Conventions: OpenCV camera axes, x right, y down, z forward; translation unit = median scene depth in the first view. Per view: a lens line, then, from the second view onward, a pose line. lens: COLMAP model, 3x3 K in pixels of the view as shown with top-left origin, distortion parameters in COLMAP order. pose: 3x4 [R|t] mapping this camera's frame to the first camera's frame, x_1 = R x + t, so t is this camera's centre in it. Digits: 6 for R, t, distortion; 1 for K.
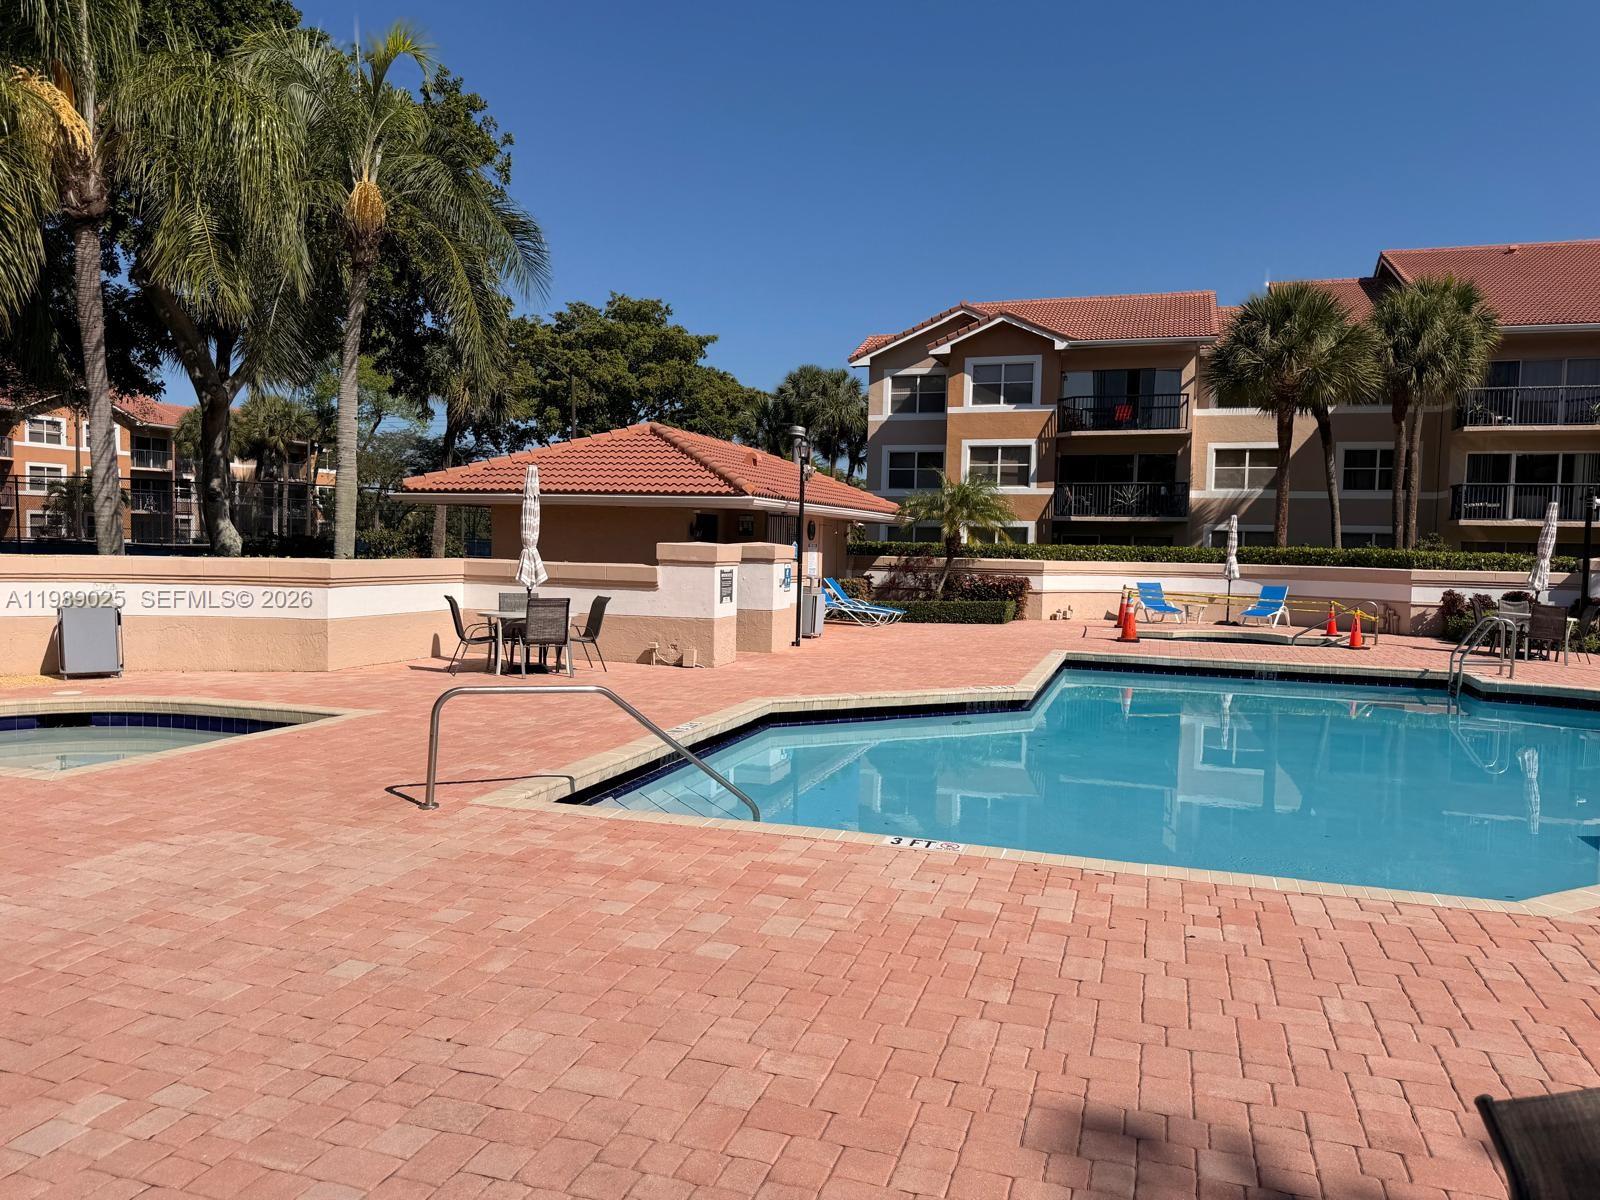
lens RADIAL K [[1095.5, 0, 801.9], [0, 1095.5, 613.6], [0, 0, 1]] dist [0.113228, -0.160073]
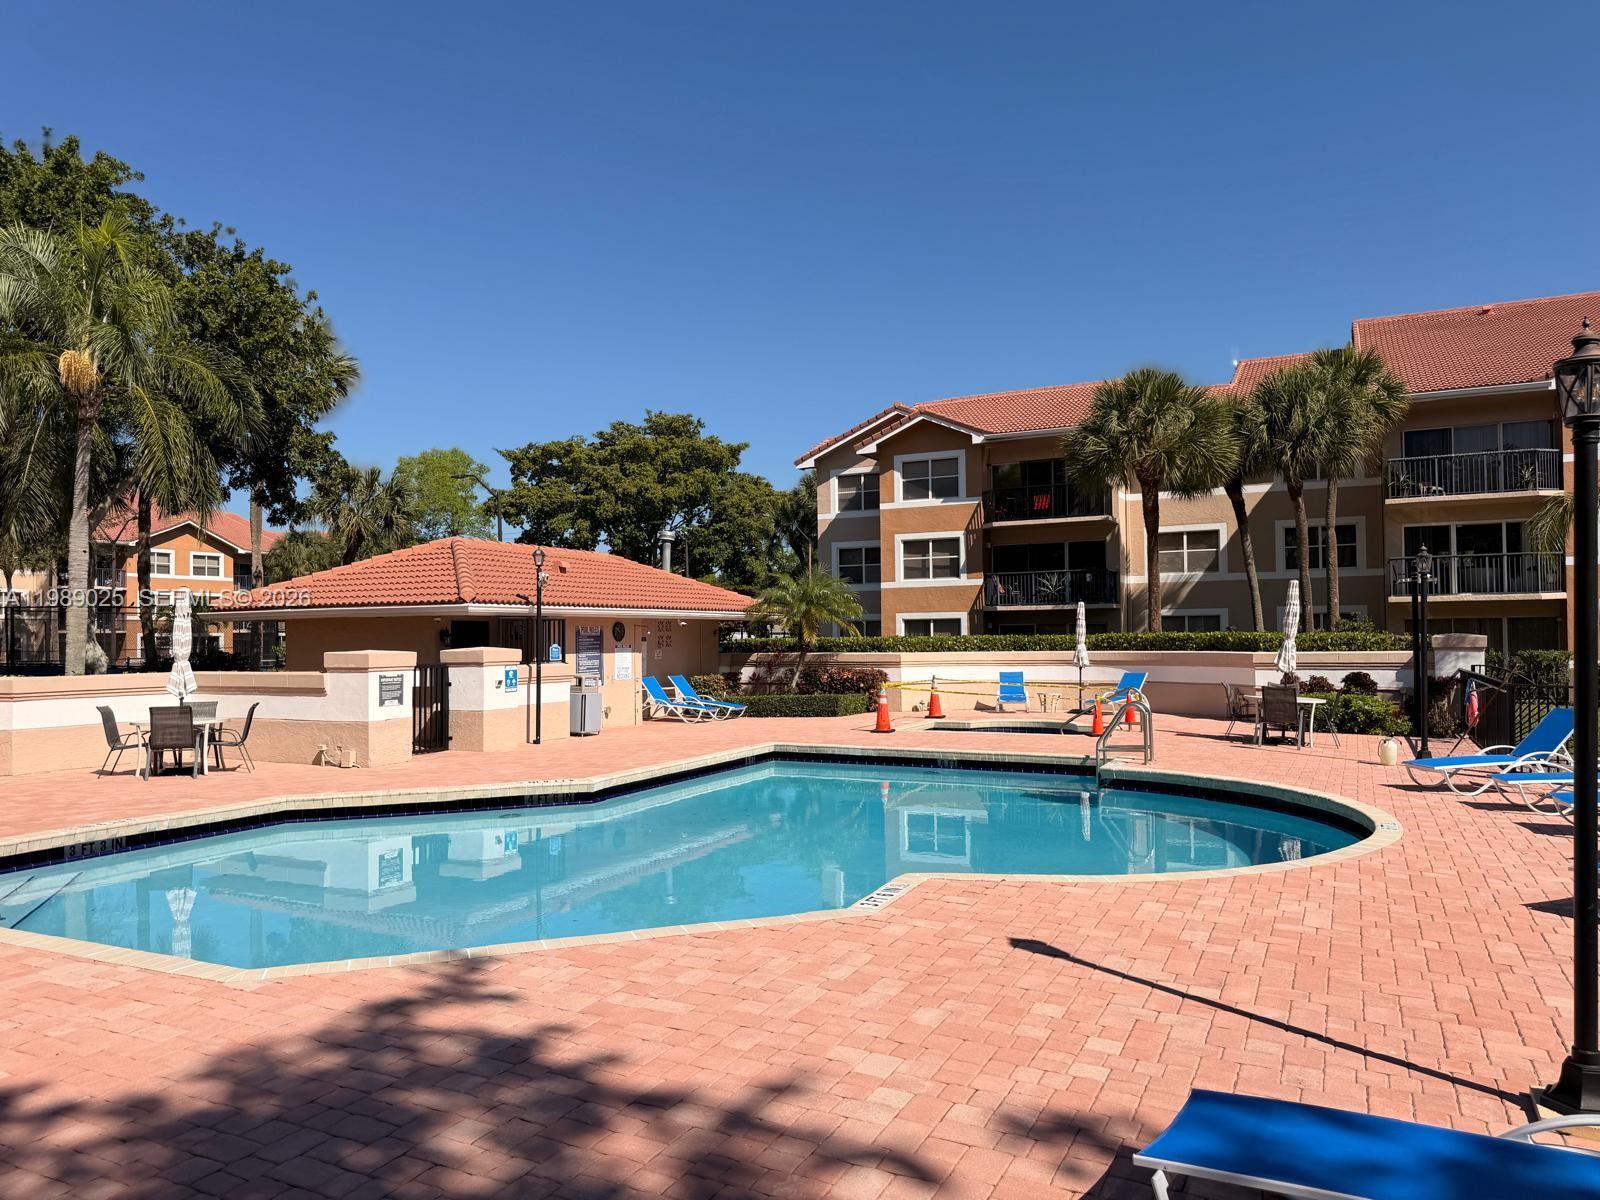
lens RADIAL K [[1095.5, 0, 801.9], [0, 1095.5, 613.6], [0, 0, 1]] dist [0.113228, -0.160073]
pose [[0.988888, -0.035722, -0.144309, 0.208263], [0.023010, 0.995782, -0.088817, 0.002595], [0.146873, 0.084510, 0.985539, -0.004165]]
